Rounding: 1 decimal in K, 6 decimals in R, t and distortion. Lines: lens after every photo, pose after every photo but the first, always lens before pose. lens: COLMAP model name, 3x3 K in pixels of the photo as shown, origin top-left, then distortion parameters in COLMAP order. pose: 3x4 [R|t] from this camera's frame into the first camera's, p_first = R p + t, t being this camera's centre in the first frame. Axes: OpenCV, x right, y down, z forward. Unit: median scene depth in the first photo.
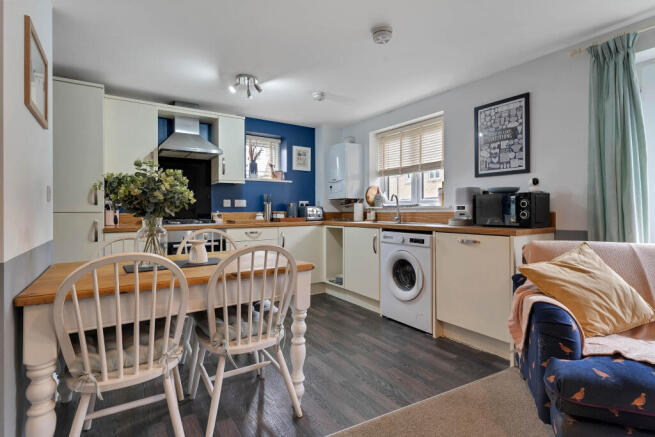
lens RADIAL K [[325.1, 0, 327.2], [0, 325.1, 210.0], [0, 0, 1]] dist [-0.000323, -0.000250]
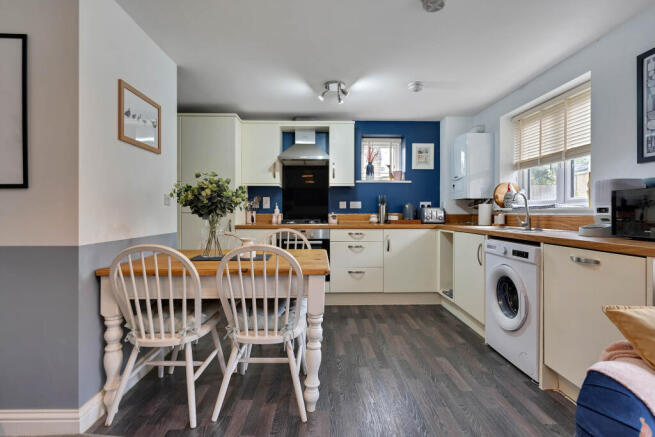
lens RADIAL K [[322.1, 0, 327.0], [0, 322.1, 211.3], [0, 0, 1]] dist [0.012550, -0.000115]
pose [[0.842339, 0.004615, -0.538928, 0.232423], [-0.003838, 0.999989, 0.002566, -0.003132], [0.538934, -0.000093, 0.842348, 0.095589]]
